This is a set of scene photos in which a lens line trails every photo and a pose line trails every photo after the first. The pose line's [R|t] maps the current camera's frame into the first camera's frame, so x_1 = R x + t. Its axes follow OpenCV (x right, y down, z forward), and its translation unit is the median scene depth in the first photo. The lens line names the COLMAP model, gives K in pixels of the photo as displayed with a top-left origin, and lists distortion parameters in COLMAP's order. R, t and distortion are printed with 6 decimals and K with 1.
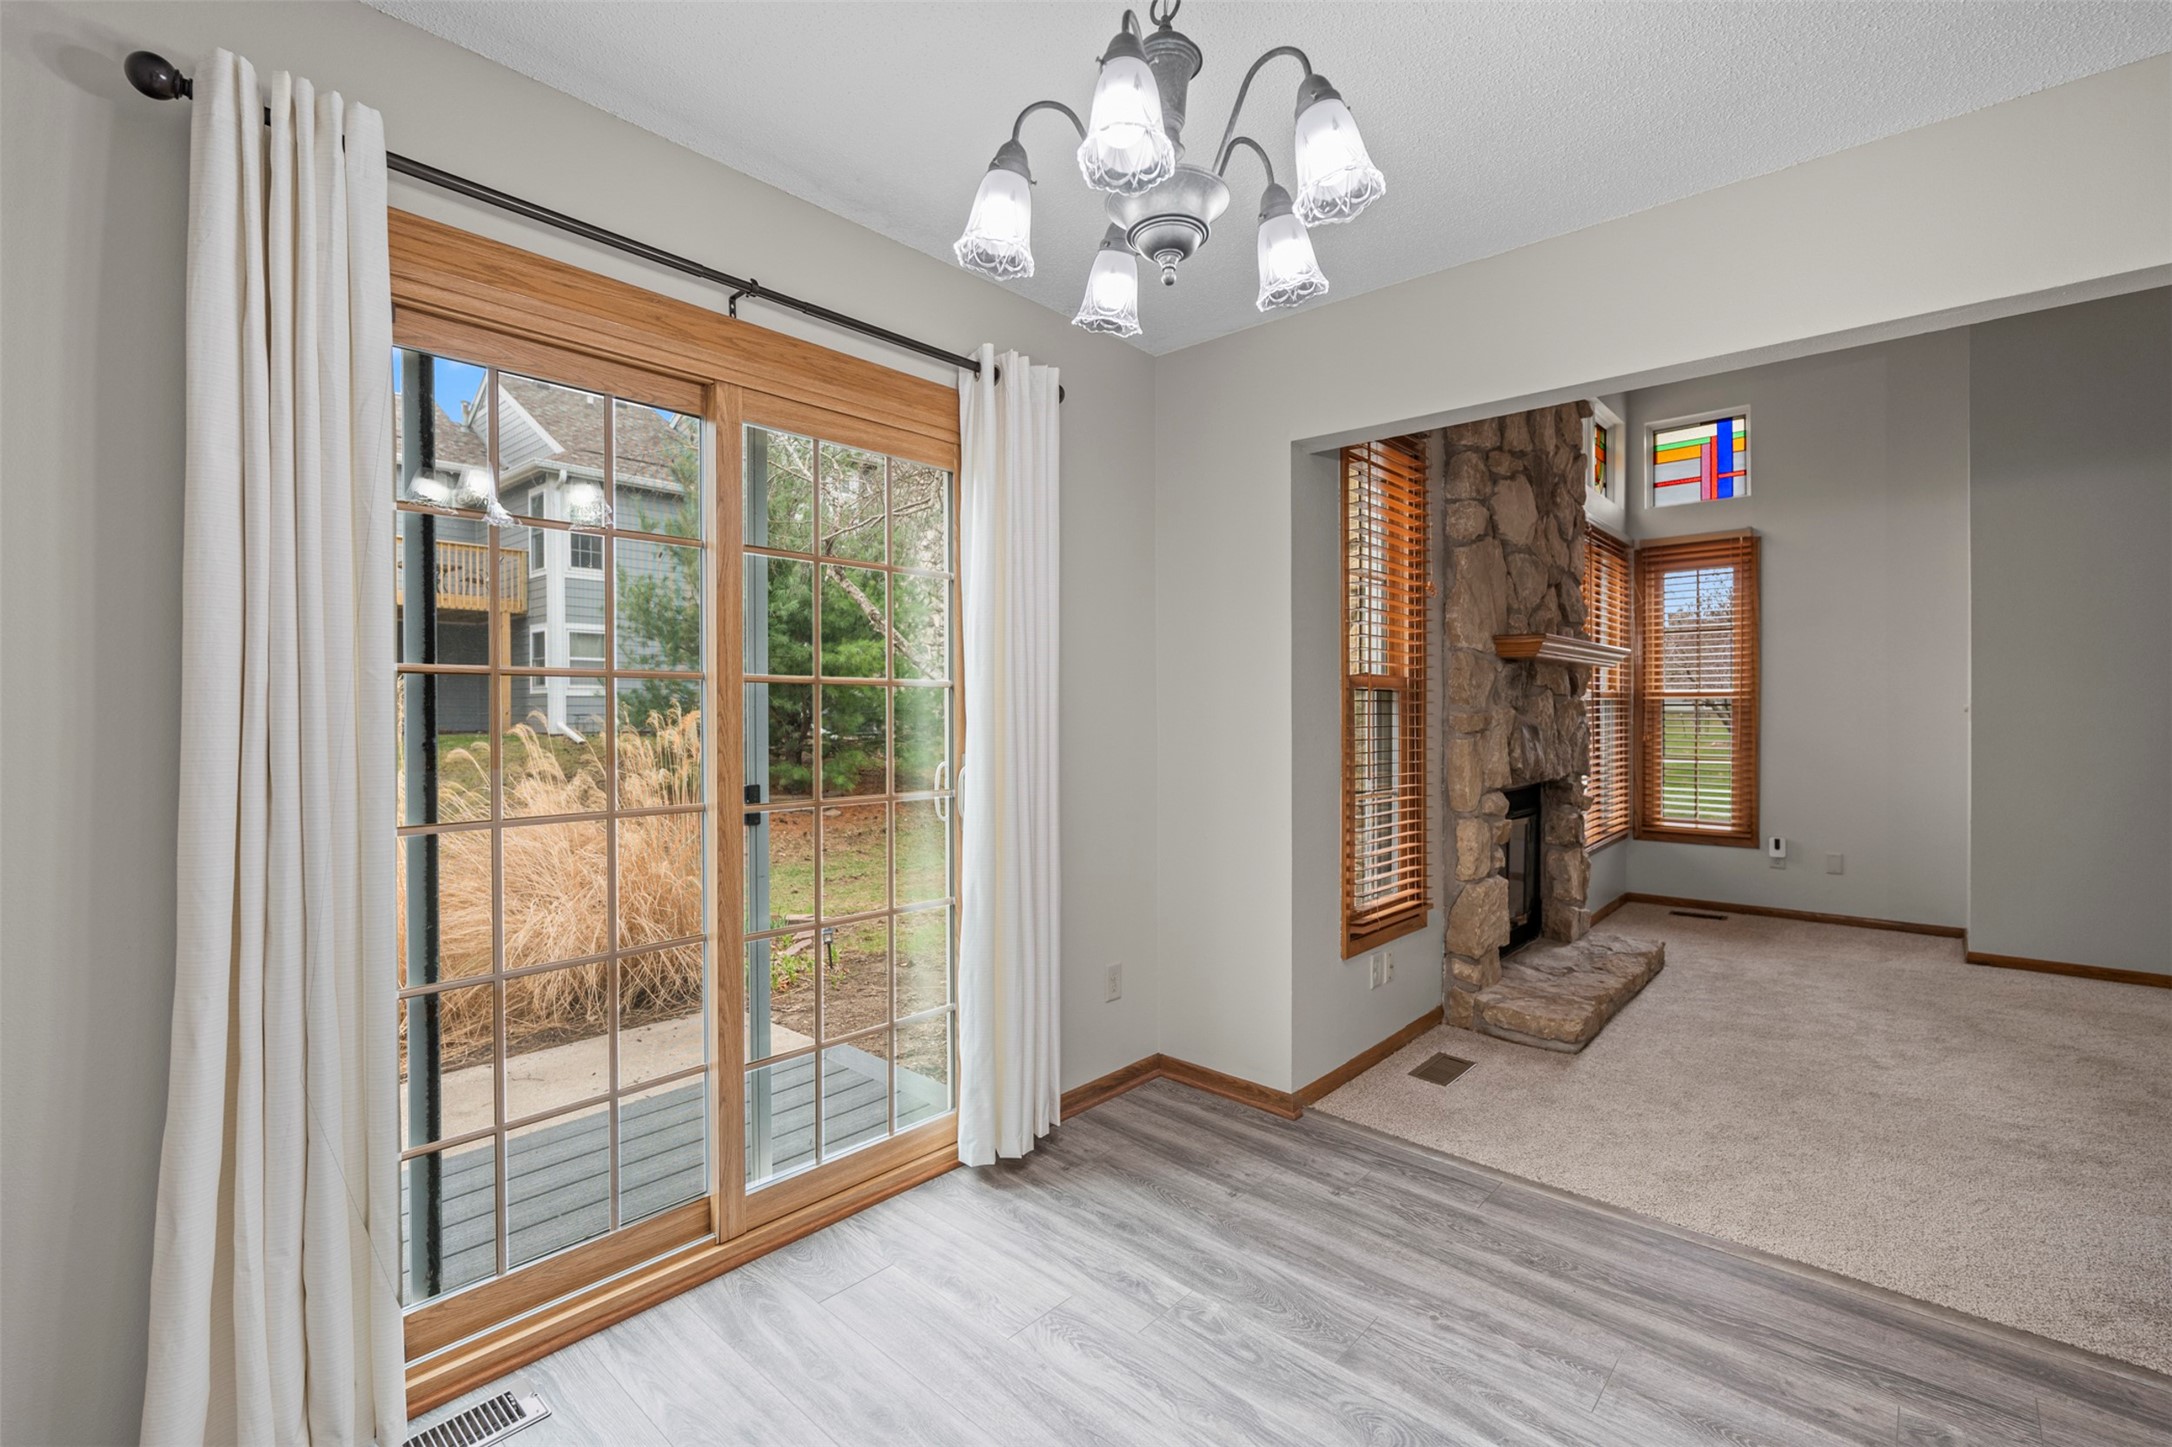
lens RADIAL K [[953.9, 0, 1087.5], [0, 953.9, 717.7], [0, 0, 1]] dist [-0.003592, -0.000082]
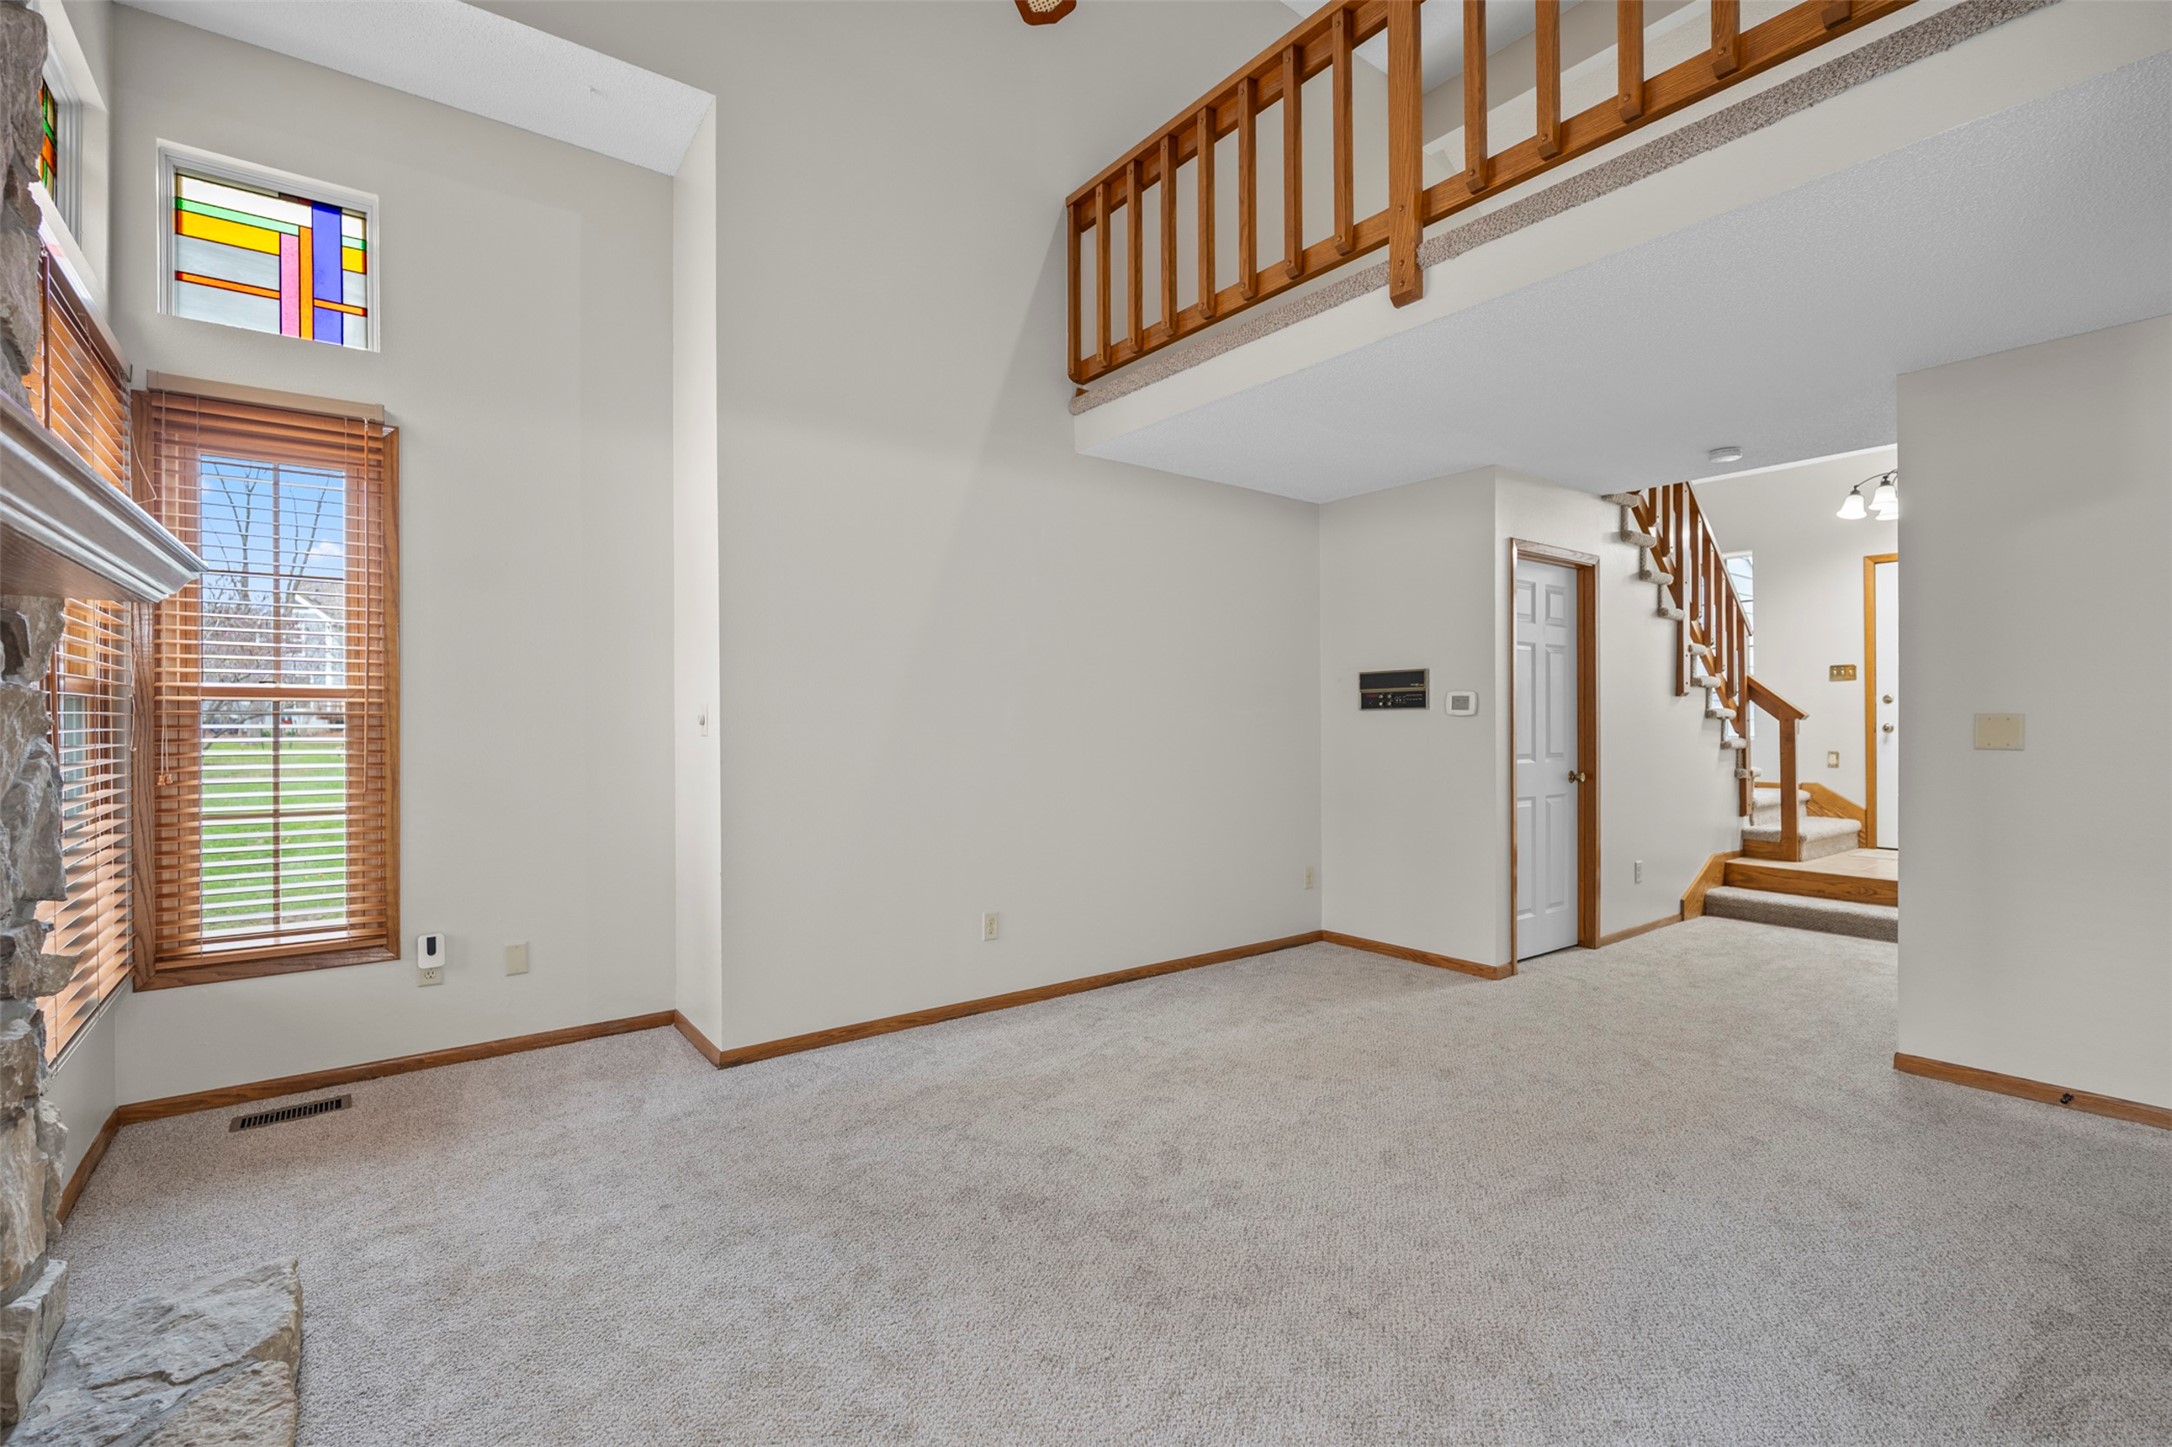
lens RADIAL K [[953.9, 0, 1087.5], [0, 953.9, 717.7], [0, 0, 1]] dist [-0.003592, -0.000082]
pose [[0.186922, 0.003841, 0.982367, 0.340476], [0.009852, 0.999935, -0.005784, -0.004488], [-0.982325, 0.010760, 0.186872, 0.768873]]
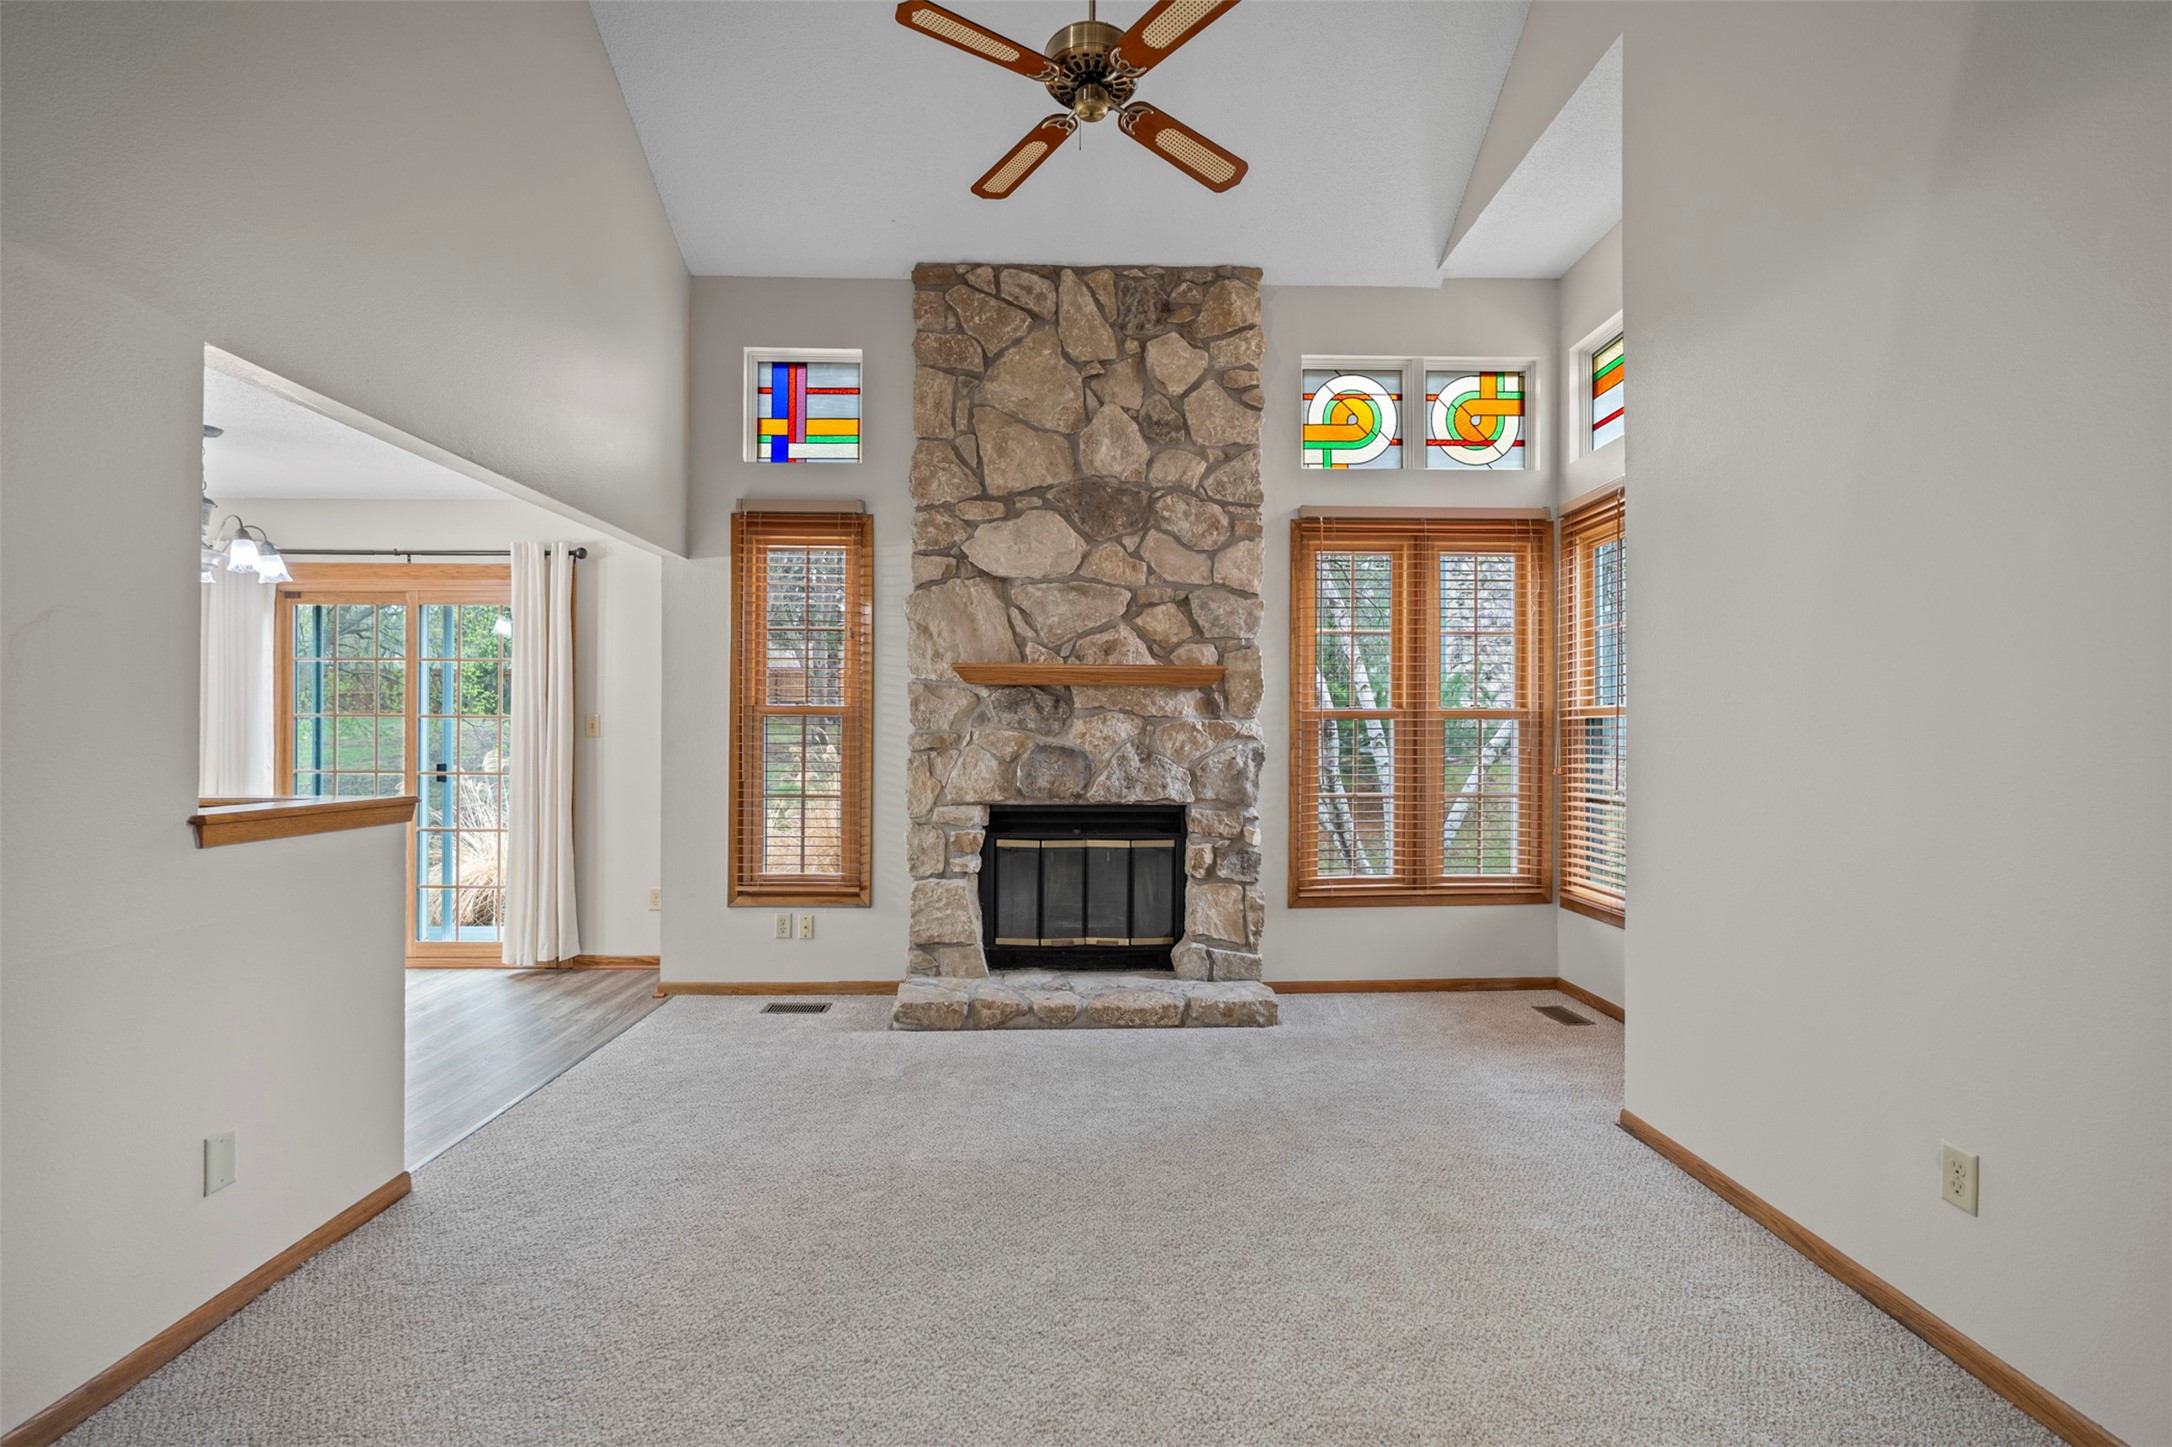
lens RADIAL K [[969.3, 0, 1094.9], [0, 969.3, 725.8], [0, 0, 1]] dist [-0.003632, 0.000144]
pose [[0.680256, -0.004537, -0.732961, 1.548162], [-0.009471, 0.999843, -0.014979, 0.001251], [0.732914, 0.017132, 0.680106, 0.381130]]
